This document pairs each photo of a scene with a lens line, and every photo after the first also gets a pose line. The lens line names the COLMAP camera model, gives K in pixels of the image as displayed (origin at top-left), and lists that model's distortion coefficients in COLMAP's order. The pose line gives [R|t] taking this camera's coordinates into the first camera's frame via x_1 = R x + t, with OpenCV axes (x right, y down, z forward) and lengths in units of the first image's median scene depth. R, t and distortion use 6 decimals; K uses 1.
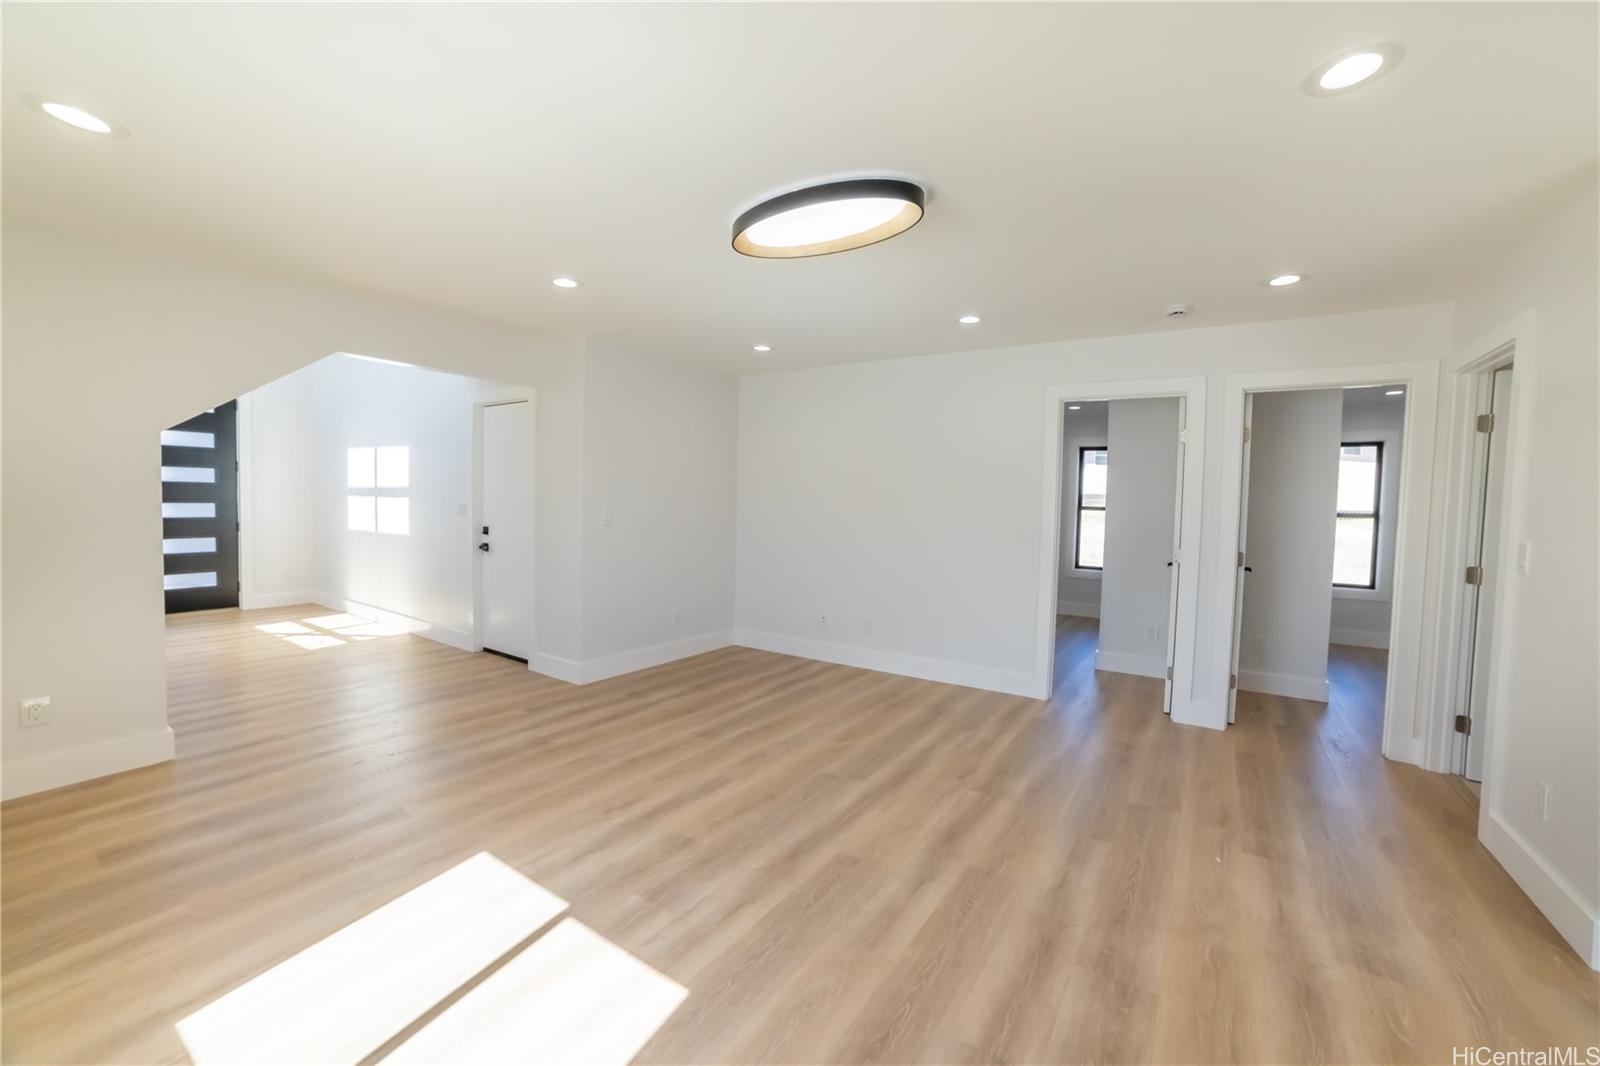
lens RADIAL K [[629.0, 0, 804.3], [0, 629.0, 524.9], [0, 0, 1]] dist [-0.044272, 0.000068]
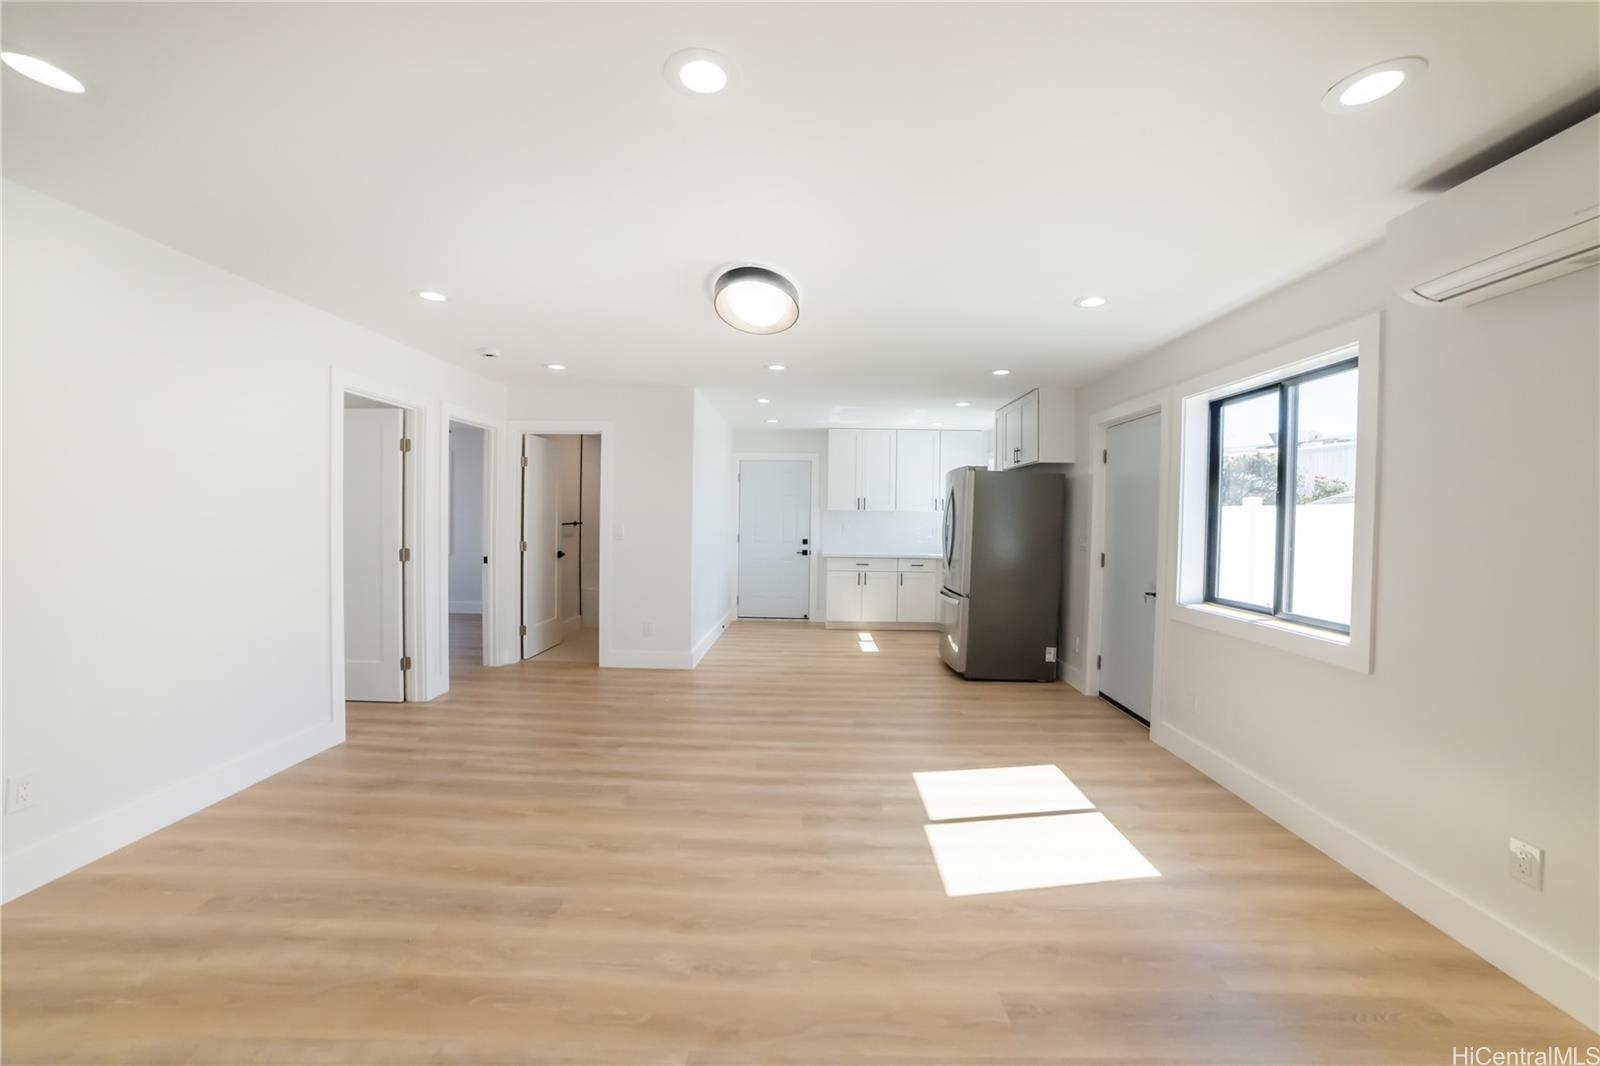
lens RADIAL K [[629.0, 0, 804.3], [0, 629.0, 524.9], [0, 0, 1]] dist [-0.044272, 0.000068]
pose [[-0.540946, -0.037056, 0.840240, -0.974978], [0.005971, 0.998835, 0.047895, -0.073789], [-0.841036, 0.030925, -0.540095, 1.388801]]
